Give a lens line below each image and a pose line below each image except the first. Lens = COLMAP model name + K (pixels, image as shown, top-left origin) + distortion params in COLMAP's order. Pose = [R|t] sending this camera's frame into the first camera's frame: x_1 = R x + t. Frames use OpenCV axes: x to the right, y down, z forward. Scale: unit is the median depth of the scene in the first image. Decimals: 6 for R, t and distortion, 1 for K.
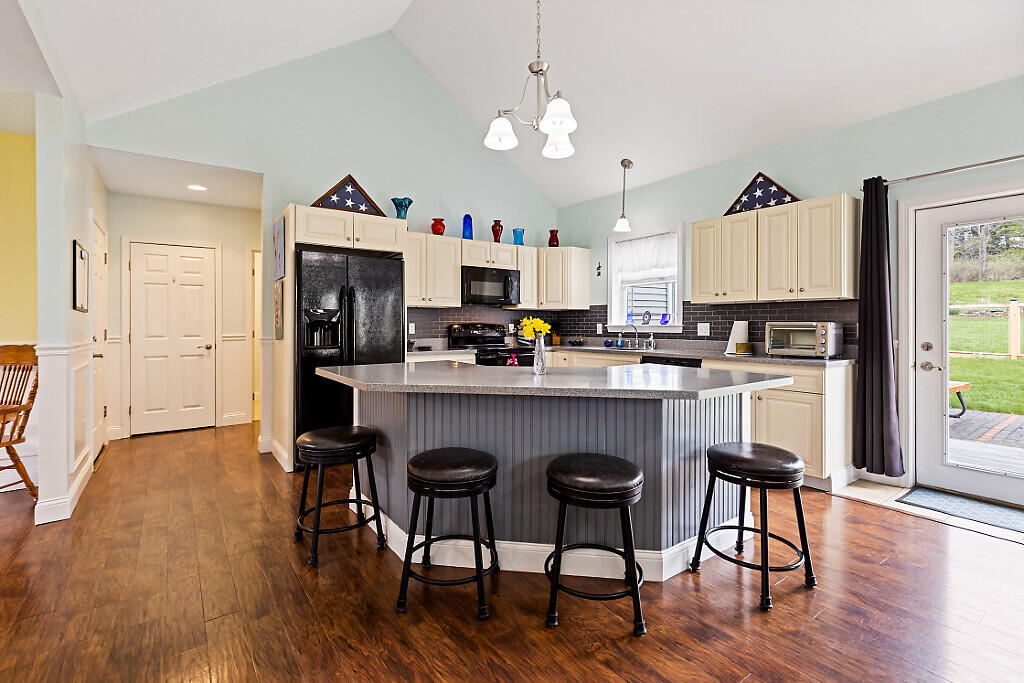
lens RADIAL K [[467.8, 0, 503.8], [0, 467.8, 321.9], [0, 0, 1]] dist [-0.000535, -0.000904]
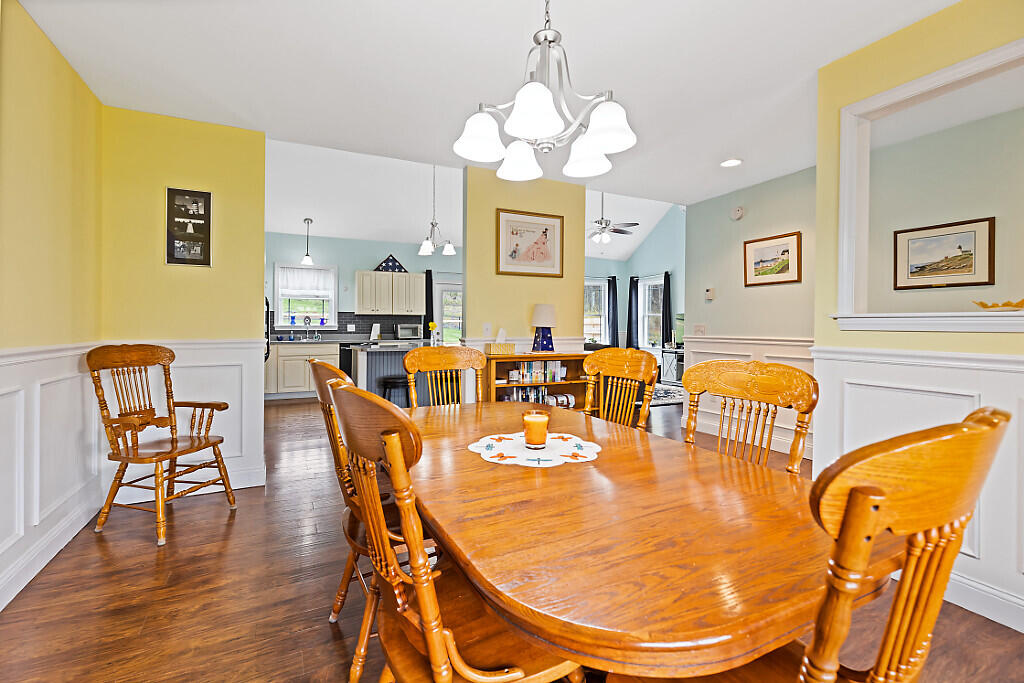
lens RADIAL K [[467.8, 0, 503.9], [0, 467.8, 326.3], [0, 0, 1]] dist [-0.000535, -0.000904]
pose [[0.166676, 0.003328, 0.986006, -1.459274], [-0.008167, 0.999965, -0.001994, 0.009317], [-0.985978, -0.007720, 0.166697, 0.128889]]
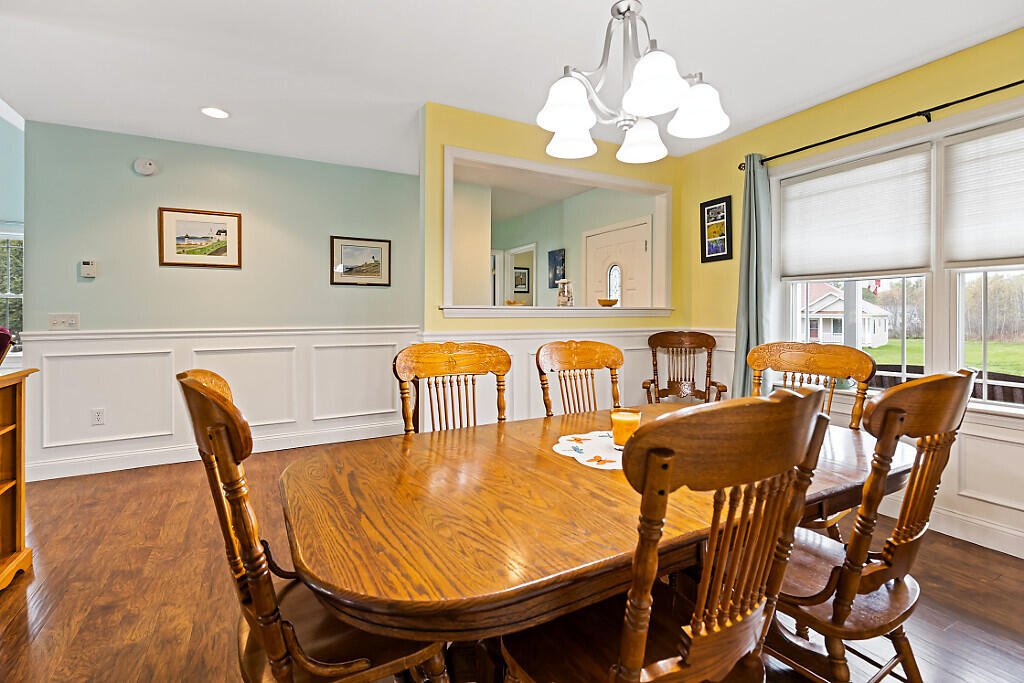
lens RADIAL K [[467.8, 0, 514.4], [0, 467.8, 322.9], [0, 0, 1]] dist [-0.000535, -0.000904]
pose [[-0.993227, 0.005810, 0.116046, -0.993566], [0.007321, 0.999894, 0.012603, 0.008668], [-0.115960, 0.013368, -0.993164, 0.557825]]
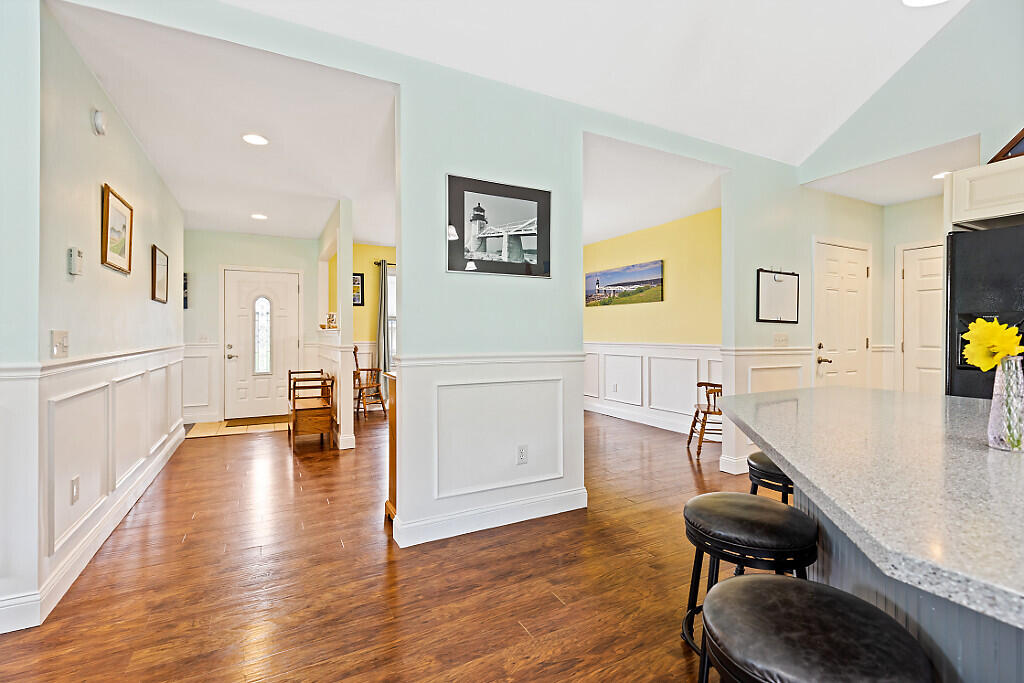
lens RADIAL K [[467.8, 0, 502.0], [0, 467.8, 332.5], [0, 0, 1]] dist [-0.000535, -0.000904]
pose [[-0.143710, -0.000233, -0.989620, 0.368925], [0.004356, 0.999990, -0.000868, 0.000175], [0.989610, -0.004435, -0.143707, 0.371832]]
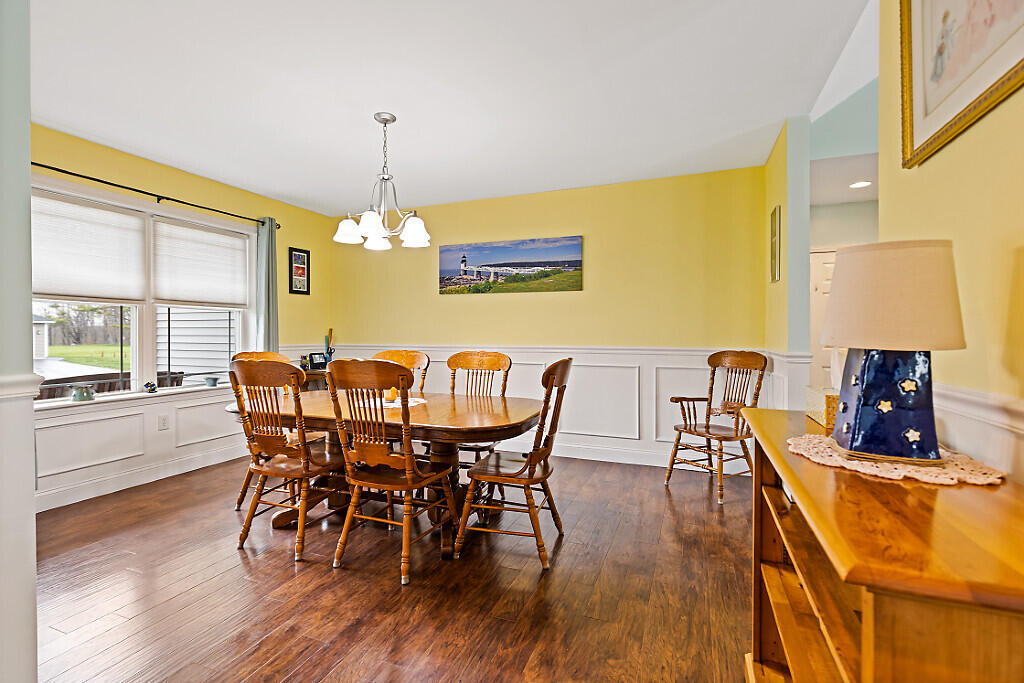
lens RADIAL K [[467.8, 0, 513.4], [0, 467.8, 341.2], [0, 0, 1]] dist [-0.000535, -0.000904]
pose [[0.547721, 0.018049, -0.836466, -0.298444], [-0.001573, 0.999788, 0.020543, 0.000491], [0.836660, -0.009936, 0.547633, -0.077464]]
